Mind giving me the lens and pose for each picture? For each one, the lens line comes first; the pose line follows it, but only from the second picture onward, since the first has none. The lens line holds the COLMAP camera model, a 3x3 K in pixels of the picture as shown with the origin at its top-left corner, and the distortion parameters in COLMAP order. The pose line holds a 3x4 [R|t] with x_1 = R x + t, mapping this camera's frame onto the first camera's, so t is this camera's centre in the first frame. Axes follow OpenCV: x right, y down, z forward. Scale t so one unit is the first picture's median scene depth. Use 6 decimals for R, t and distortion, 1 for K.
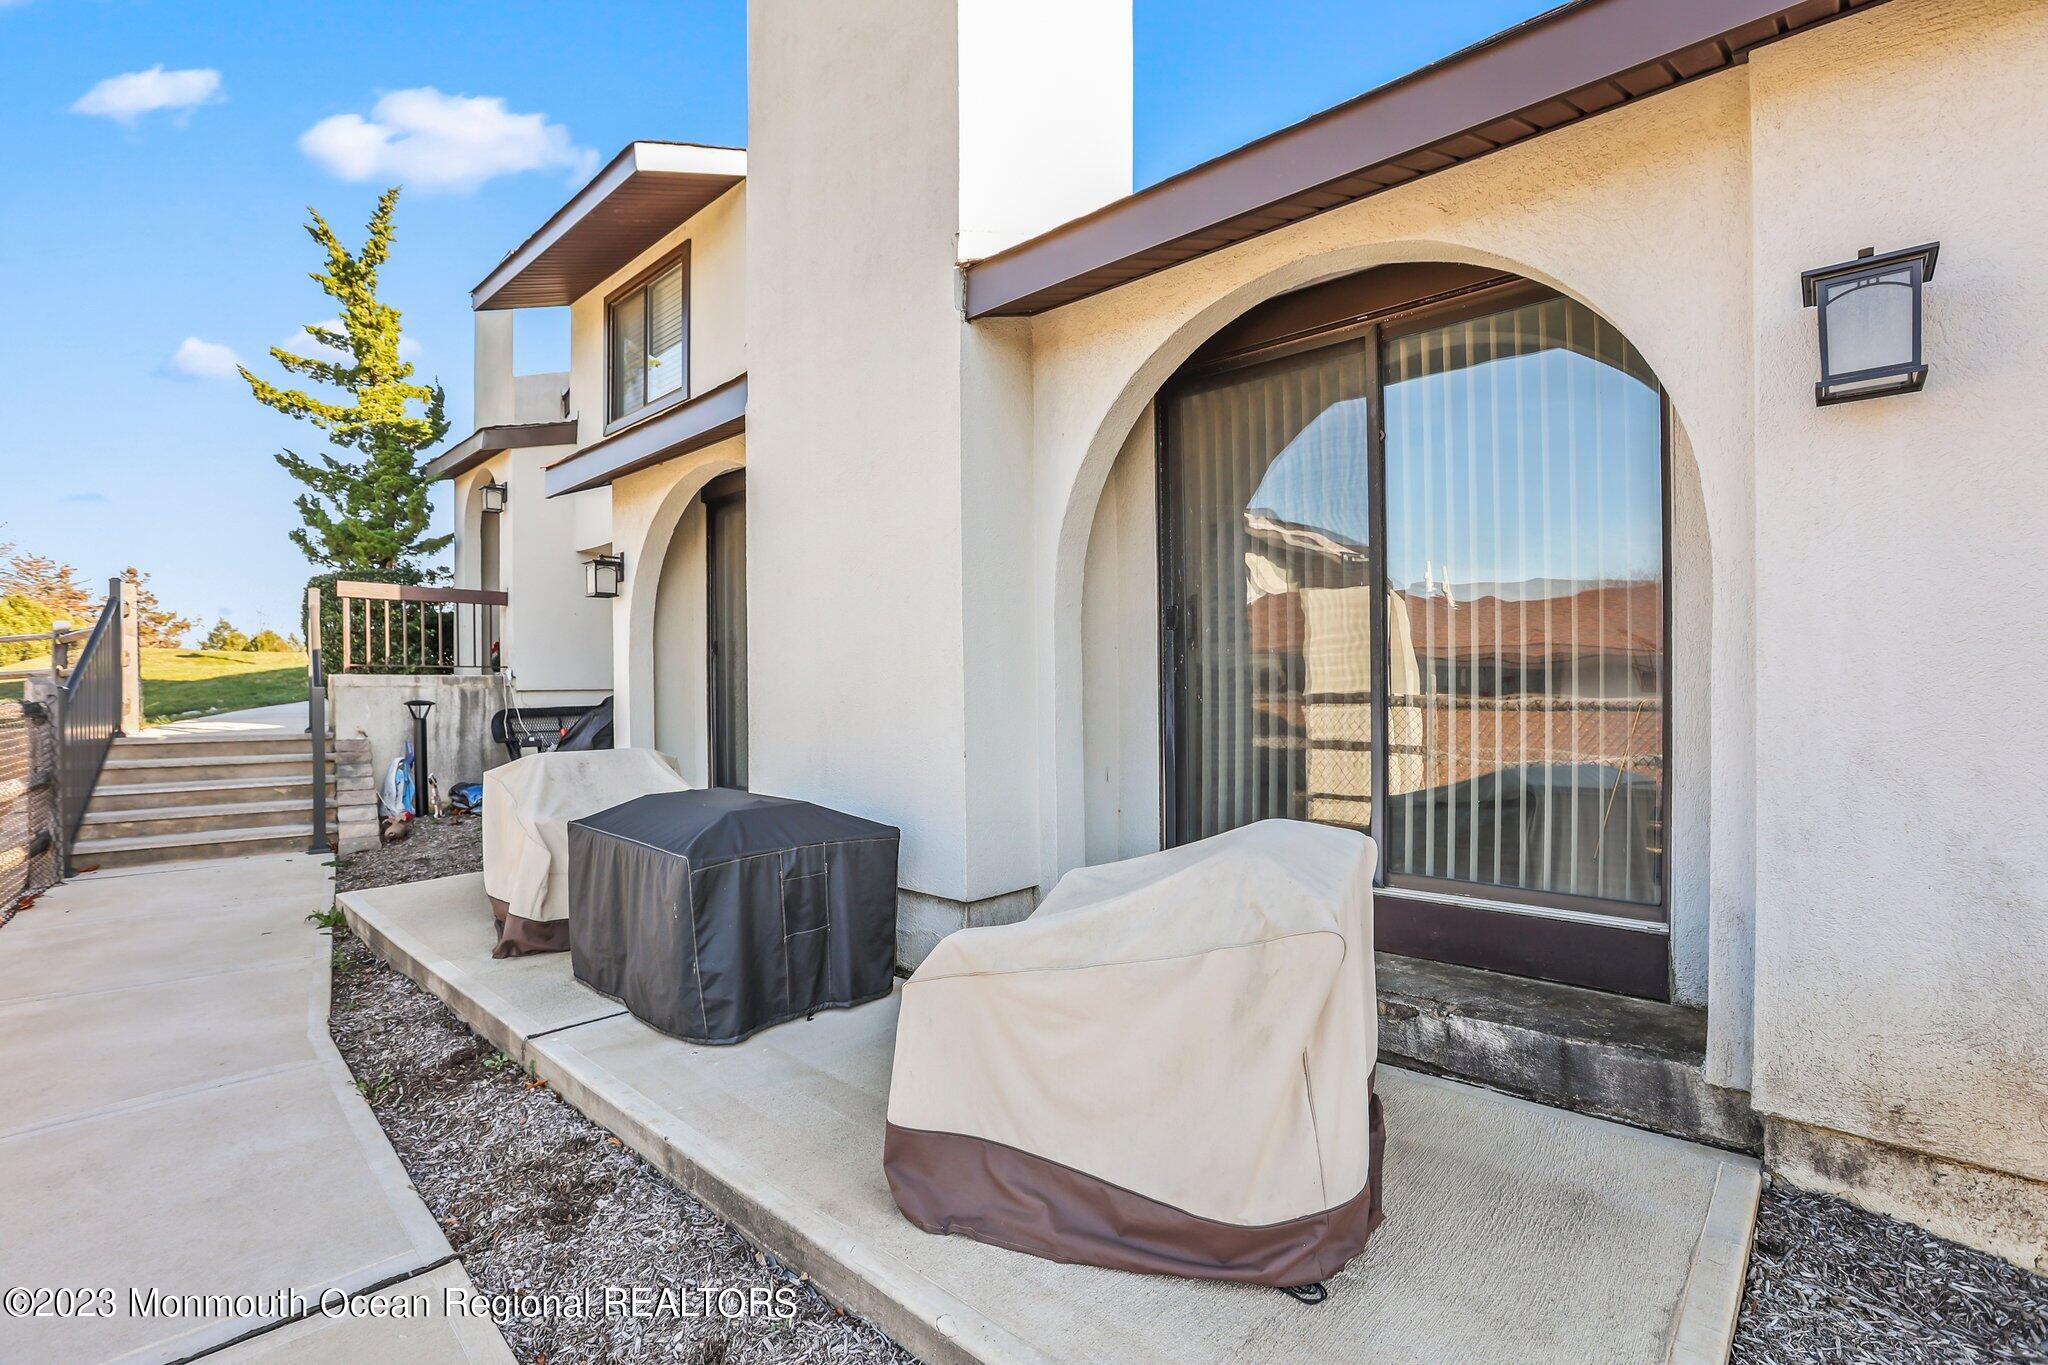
lens RADIAL K [[940.6, 0, 1022.7], [0, 940.6, 682.0], [0, 0, 1]] dist [-0.033826, 0.000404]
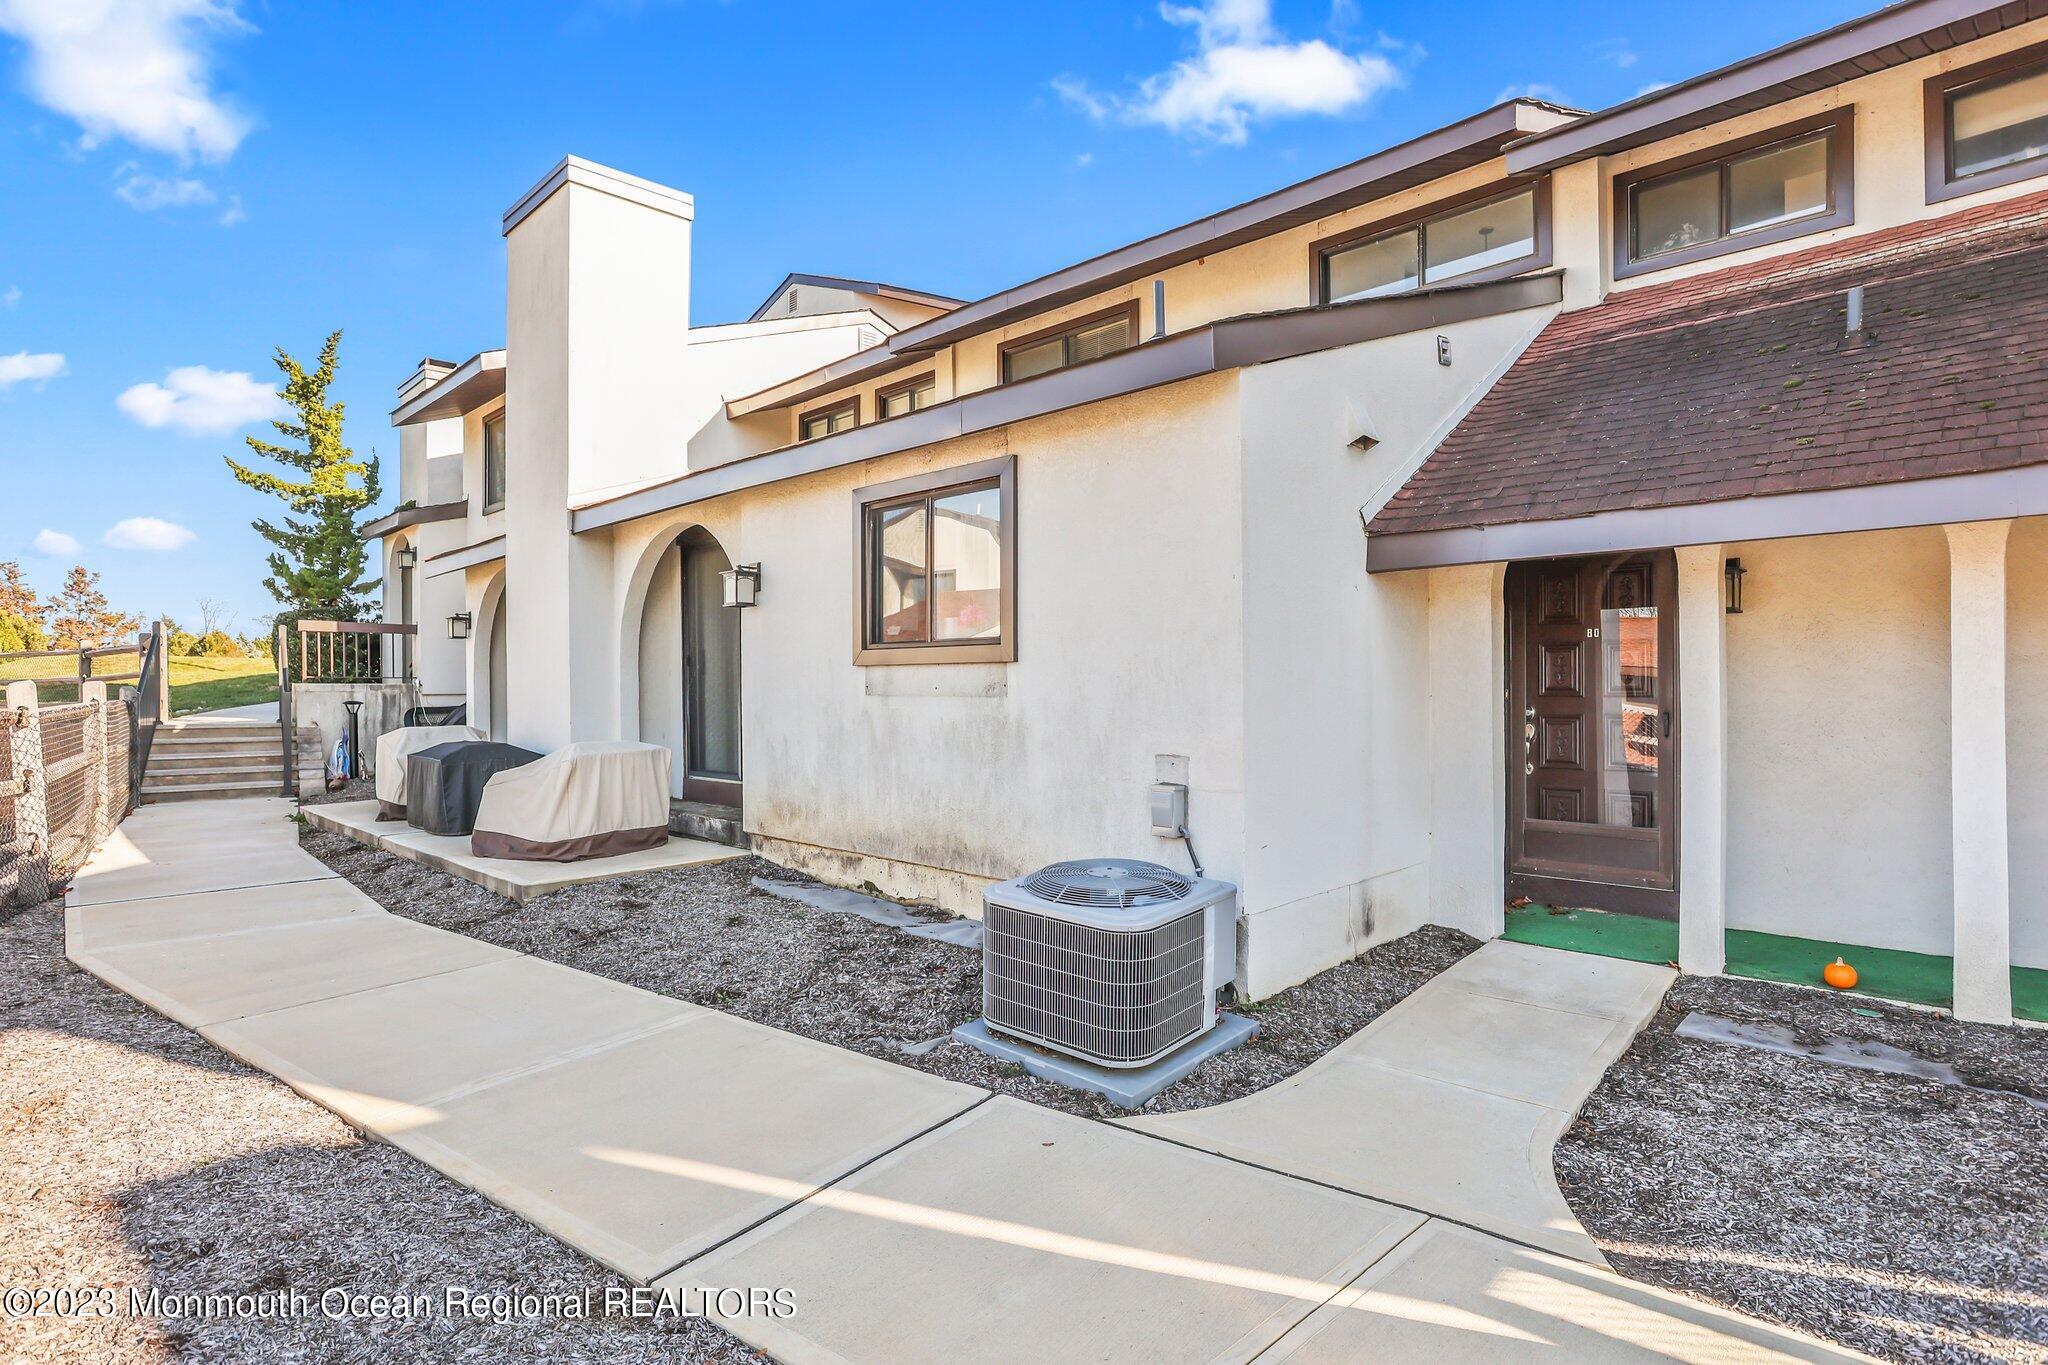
lens RADIAL K [[1049.1, 0, 1027.0], [0, 1049.1, 683.6], [0, 0, 1]] dist [-0.032130, -0.000476]
pose [[0.999860, 0.001691, -0.016640, 0.390146], [-0.001721, 0.999997, -0.001776, -0.006248], [0.016637, 0.001804, 0.999860, -0.546698]]
